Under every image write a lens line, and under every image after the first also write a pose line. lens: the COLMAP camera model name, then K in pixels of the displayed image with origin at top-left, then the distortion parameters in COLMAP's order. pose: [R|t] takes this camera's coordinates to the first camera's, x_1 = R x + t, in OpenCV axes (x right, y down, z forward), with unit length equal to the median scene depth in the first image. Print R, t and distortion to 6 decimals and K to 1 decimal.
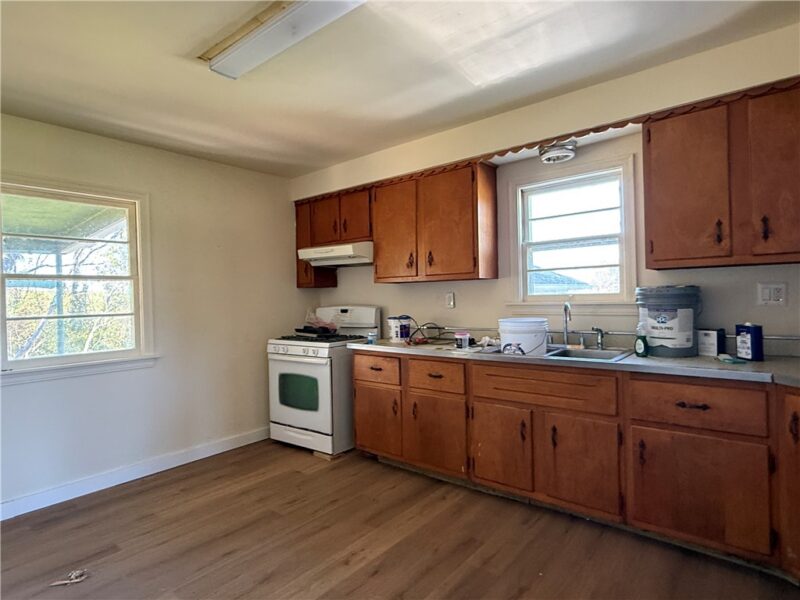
lens RADIAL K [[449.9, 0, 398.9], [0, 449.9, 298.2], [0, 0, 1]] dist [-0.001194, 0.000600]
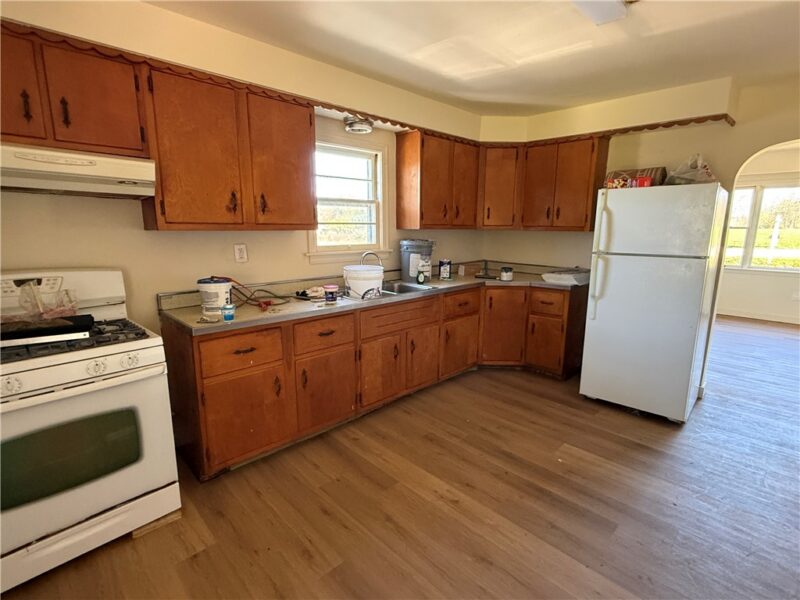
lens RADIAL K [[389.7, 0, 398.5], [0, 389.7, 301.3], [0, 0, 1]] dist [-0.003741, -0.001429]
pose [[0.109571, -0.162849, 0.980548, -0.736242], [-0.004416, 0.986398, 0.164314, -0.034309], [-0.993969, -0.022334, 0.107361, 0.788193]]
